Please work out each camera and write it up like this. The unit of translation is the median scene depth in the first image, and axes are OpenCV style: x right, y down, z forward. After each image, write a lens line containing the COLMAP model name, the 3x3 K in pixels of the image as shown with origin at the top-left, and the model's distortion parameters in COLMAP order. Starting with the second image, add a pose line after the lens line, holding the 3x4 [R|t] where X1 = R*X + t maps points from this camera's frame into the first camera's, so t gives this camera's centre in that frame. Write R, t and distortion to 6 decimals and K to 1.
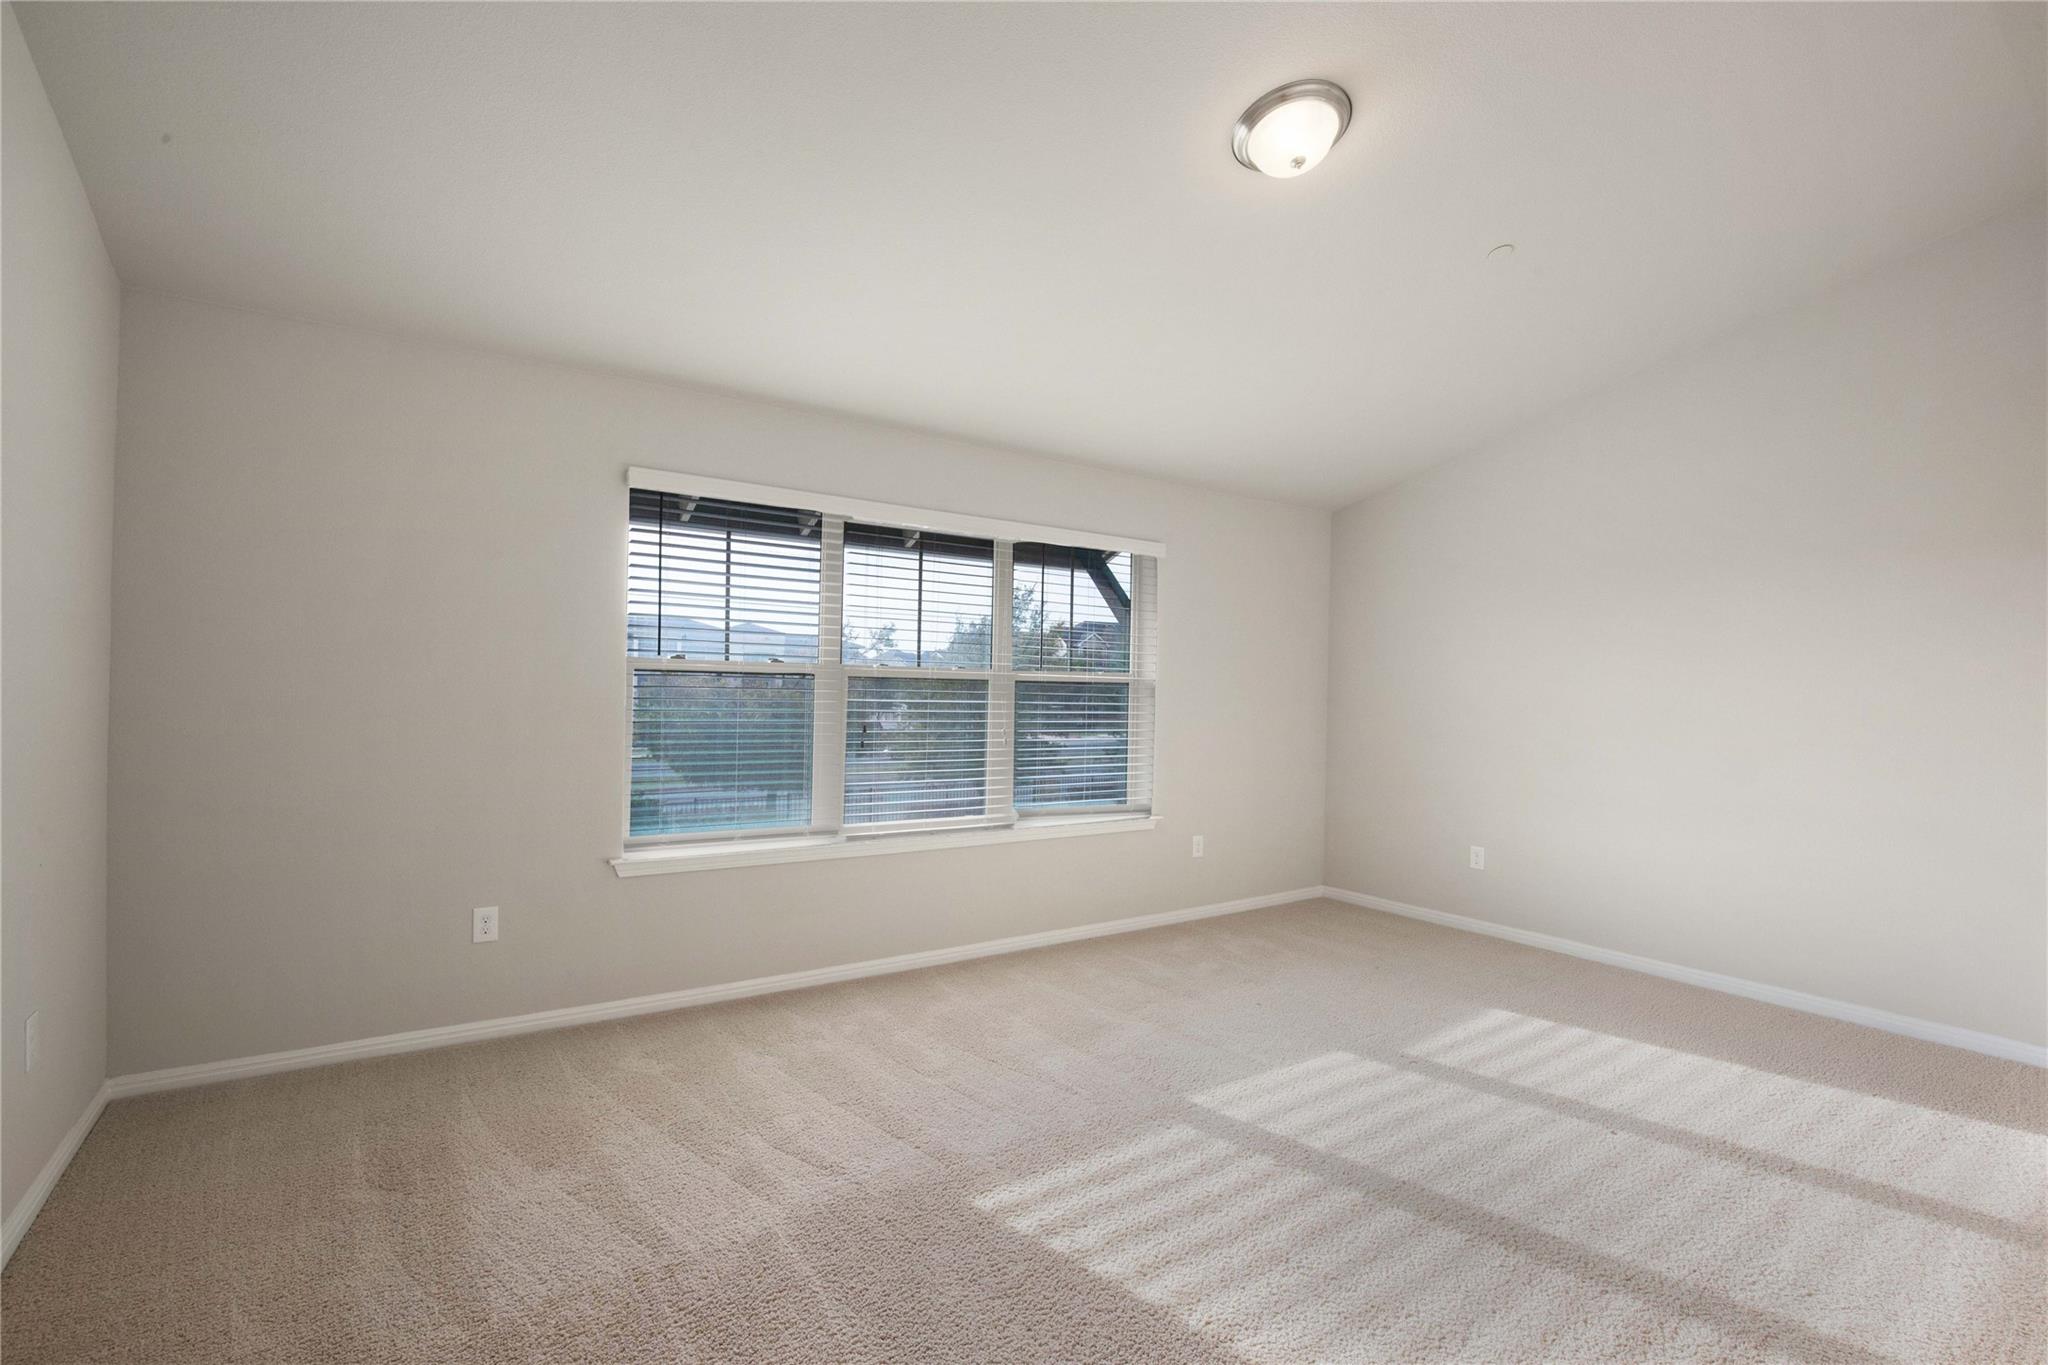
lens RADIAL K [[942.0, 0, 1028.6], [0, 942.0, 688.4], [0, 0, 1]] dist [-0.034725, 0.007376]
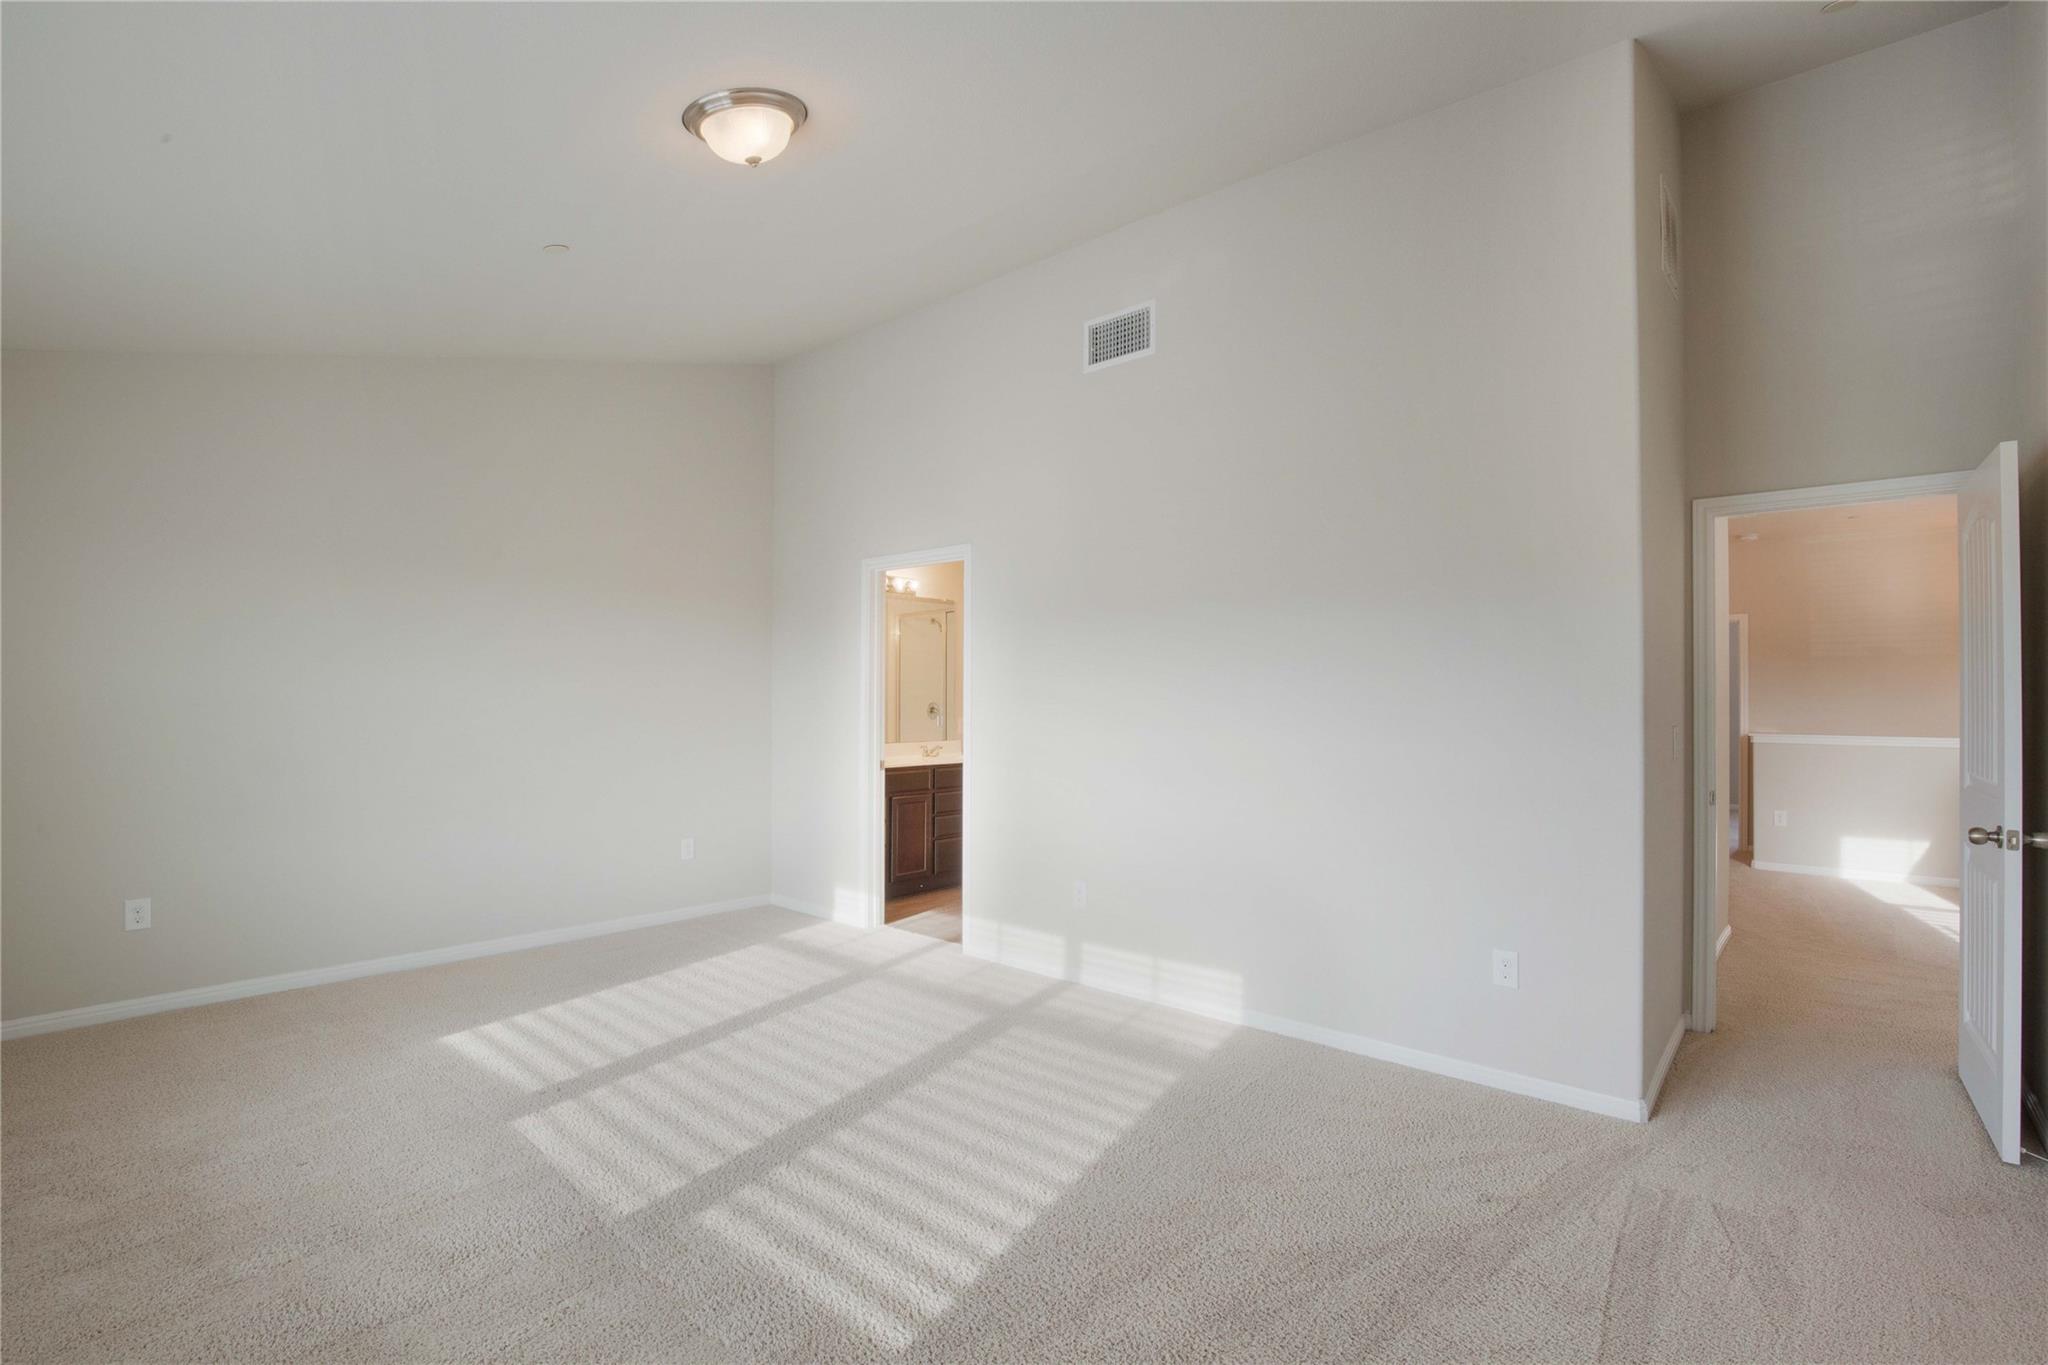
lens RADIAL K [[942.0, 0, 1030.5], [0, 942.0, 681.3], [0, 0, 1]] dist [-0.034725, 0.007376]
pose [[-0.243276, -0.007767, 0.969926, -0.593552], [-0.009011, 0.999943, 0.005747, -0.019526], [-0.969915, -0.007342, -0.243333, 0.756275]]
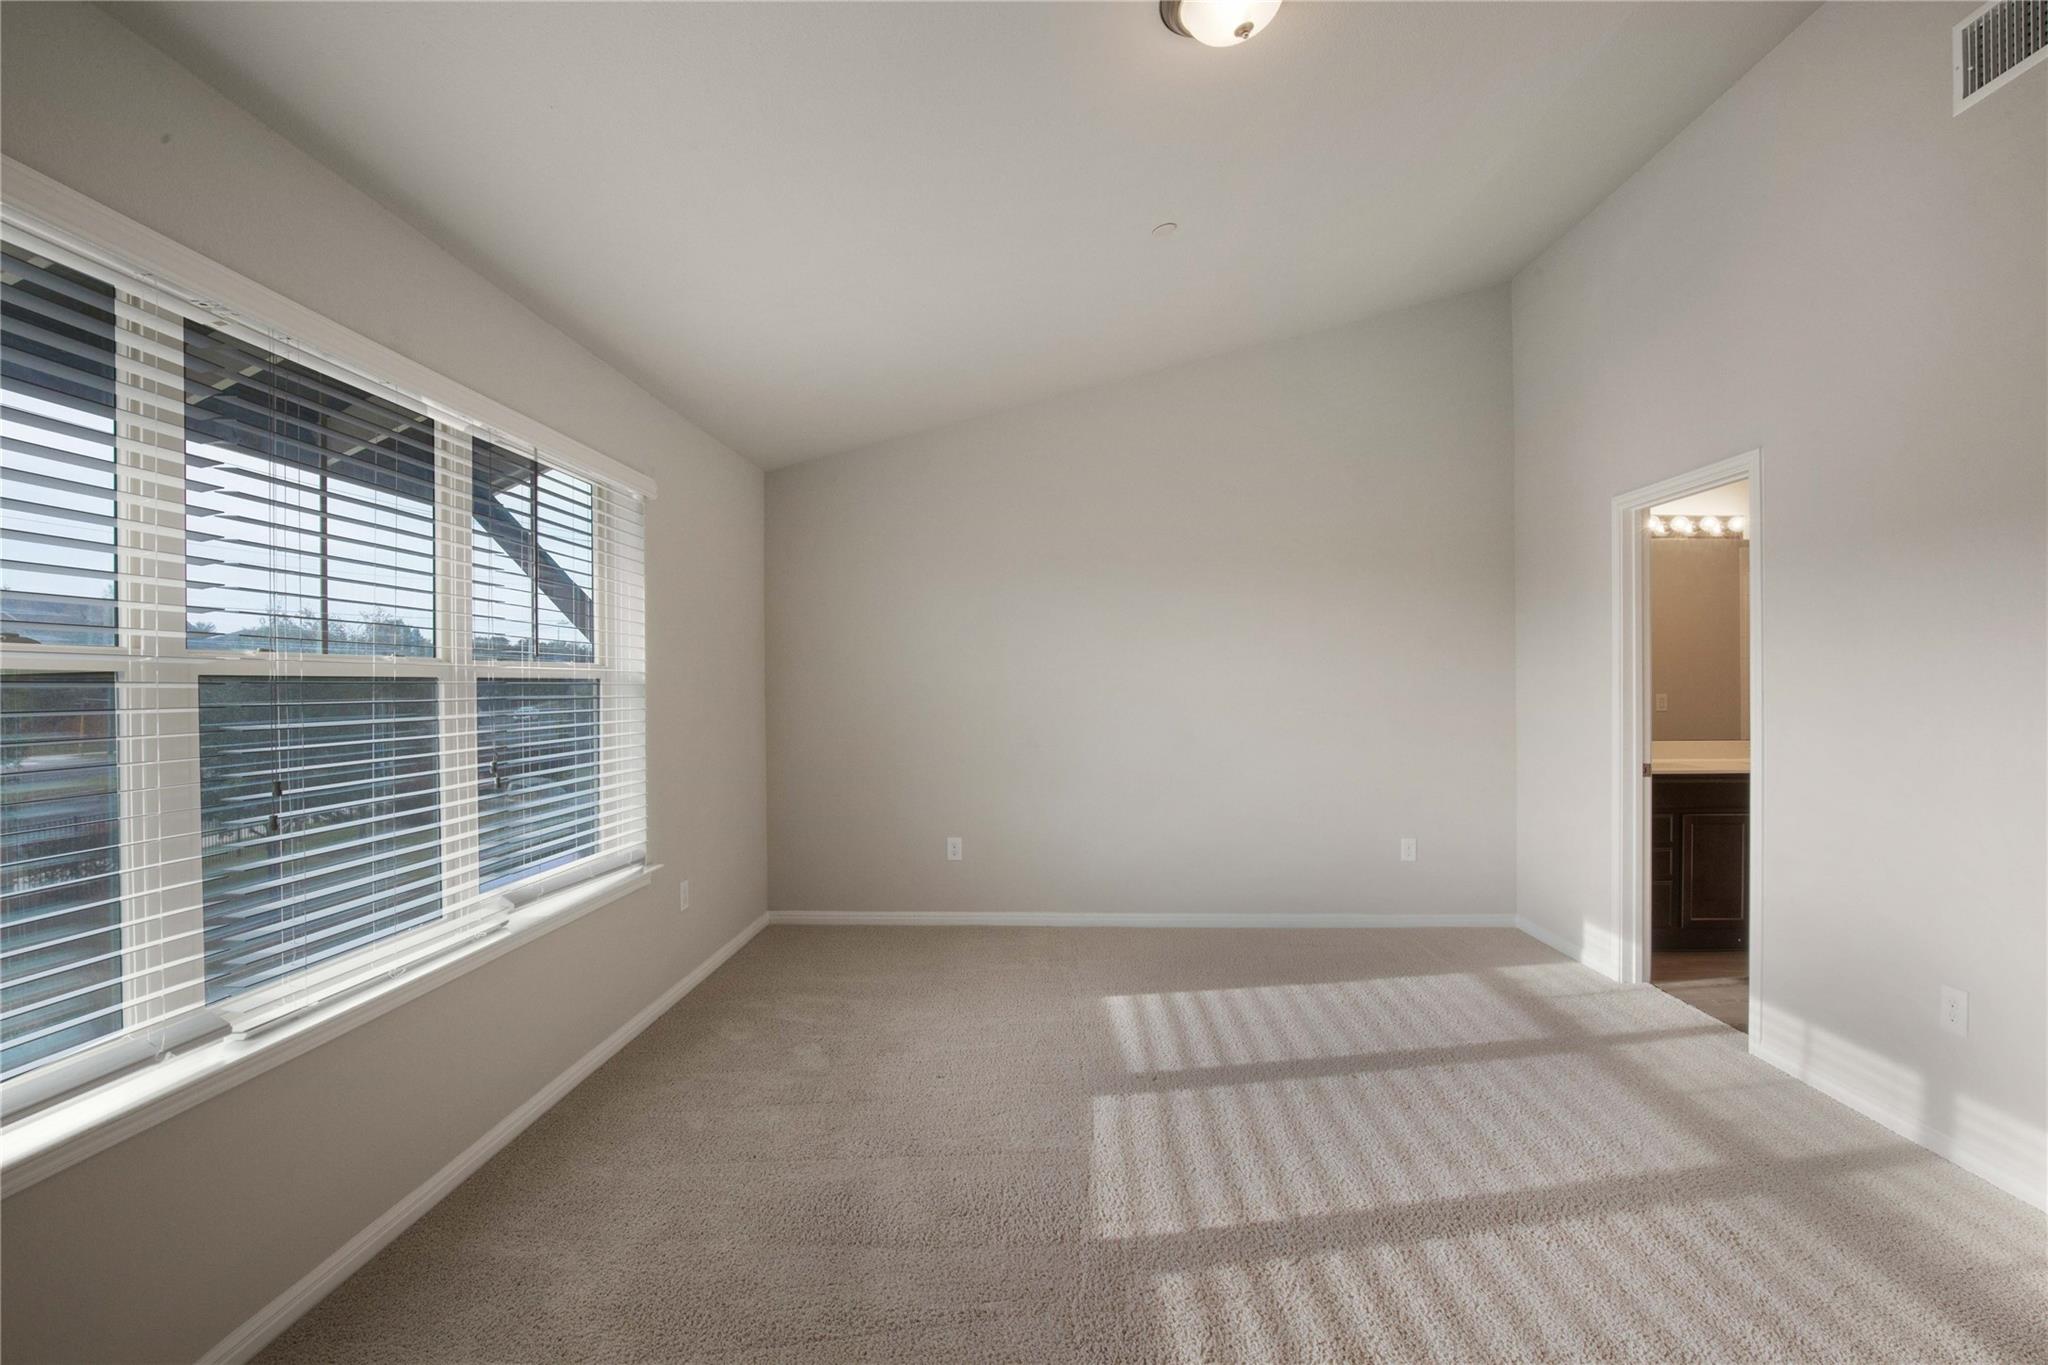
lens RADIAL K [[942.0, 0, 1032.8], [0, 942.0, 685.6], [0, 0, 1]] dist [-0.034725, 0.007376]
pose [[0.597482, -0.029359, 0.801345, -0.386992], [0.020495, 0.999562, 0.021340, -0.013128], [-0.801620, 0.003673, 0.597822, 0.528623]]
